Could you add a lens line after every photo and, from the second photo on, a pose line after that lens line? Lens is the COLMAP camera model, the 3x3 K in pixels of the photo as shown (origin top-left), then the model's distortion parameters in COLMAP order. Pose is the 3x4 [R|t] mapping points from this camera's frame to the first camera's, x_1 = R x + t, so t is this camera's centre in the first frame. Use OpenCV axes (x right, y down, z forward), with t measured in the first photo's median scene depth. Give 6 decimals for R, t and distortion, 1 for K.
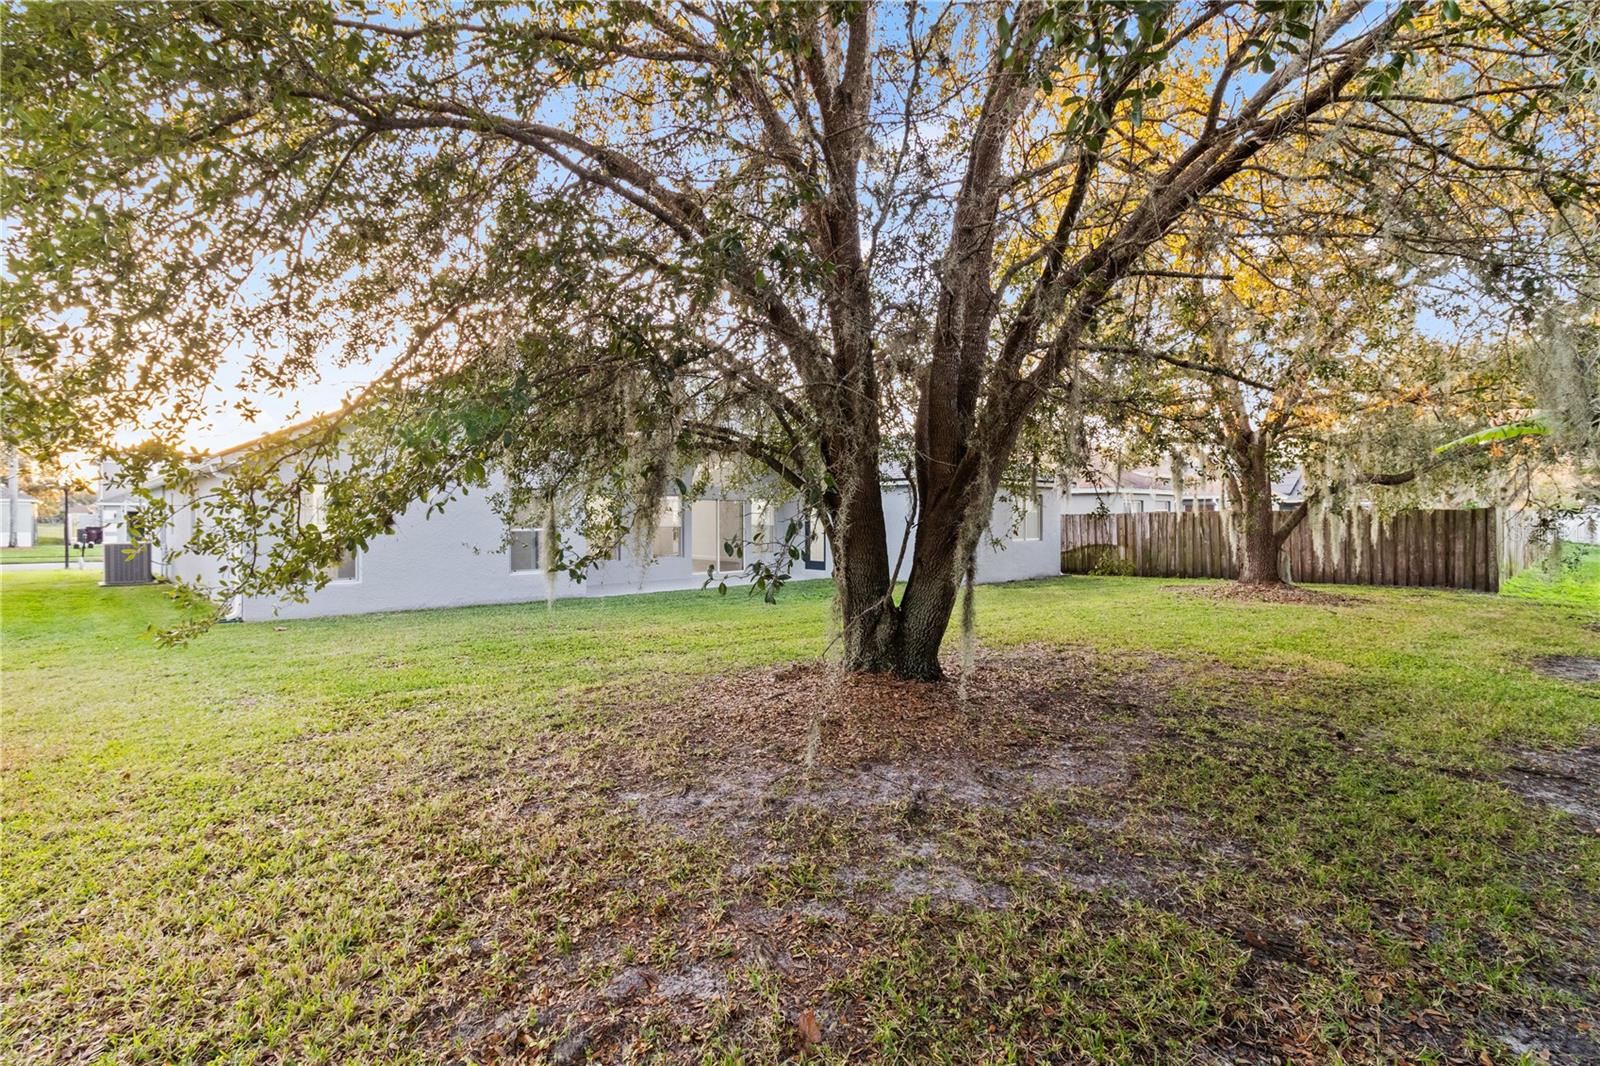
lens RADIAL K [[757.6, 0, 797.9], [0, 757.6, 529.5], [0, 0, 1]] dist [0.001835, 0.000876]
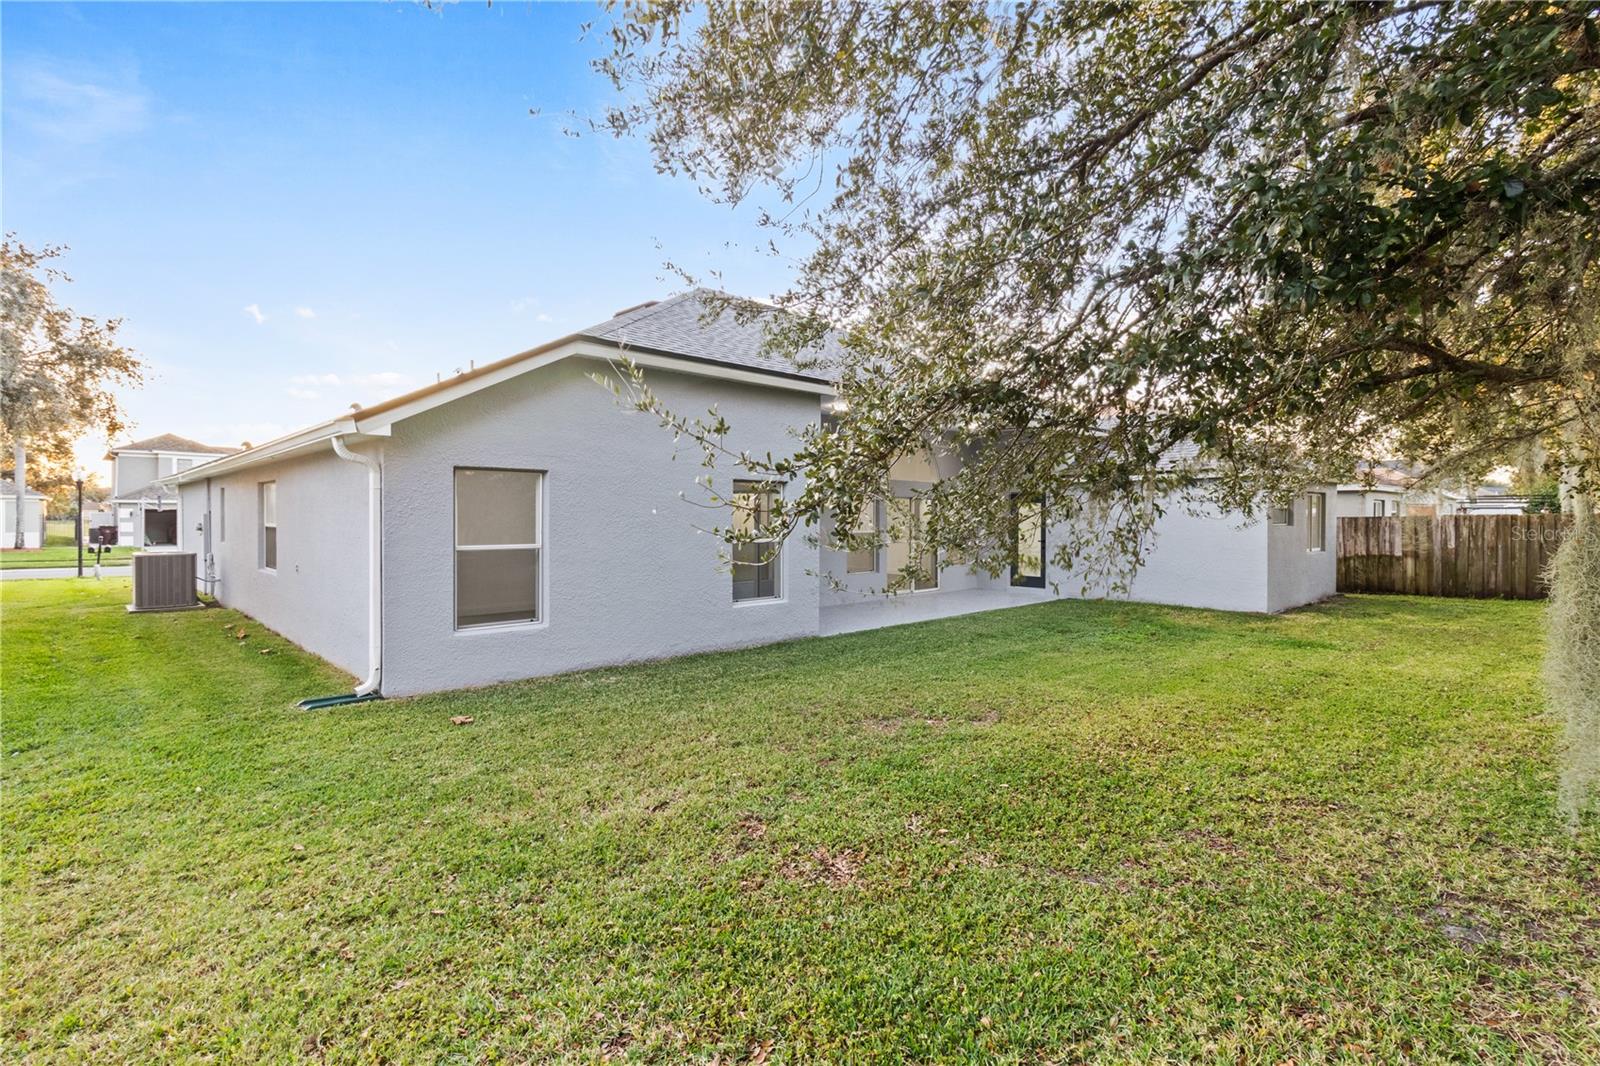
lens RADIAL K [[757.6, 0, 802.1], [0, 757.6, 528.5], [0, 0, 1]] dist [0.001835, 0.000876]
pose [[0.999994, 0.001795, -0.002930, -0.128847], [-0.001790, 0.999997, 0.001539, -0.005323], [0.002933, -0.001534, 0.999995, 0.128094]]
